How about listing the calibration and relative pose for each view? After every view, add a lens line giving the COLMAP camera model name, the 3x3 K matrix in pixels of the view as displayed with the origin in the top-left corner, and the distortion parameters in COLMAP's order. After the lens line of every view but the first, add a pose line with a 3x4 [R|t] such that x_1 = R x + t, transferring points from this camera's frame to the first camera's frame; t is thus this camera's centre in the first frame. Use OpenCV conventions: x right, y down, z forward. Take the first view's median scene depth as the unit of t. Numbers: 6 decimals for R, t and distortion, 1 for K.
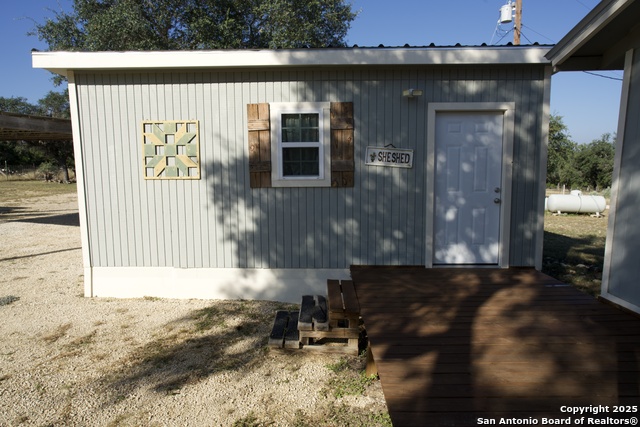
lens RADIAL K [[424.4, 0, 319.9], [0, 424.4, 212.7], [0, 0, 1]] dist [-0.034517, 0.030893]
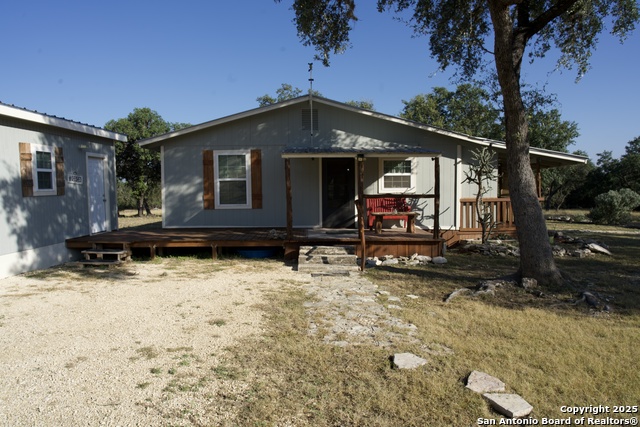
lens RADIAL K [[424.4, 0, 319.9], [0, 424.4, 213.2], [0, 0, 1]] dist [-0.034517, 0.030893]
pose [[-0.023450, -0.059929, 0.997927, -1.712015], [0.125125, 0.990176, 0.062403, 0.037390], [-0.991864, 0.126329, -0.015721, -0.024373]]
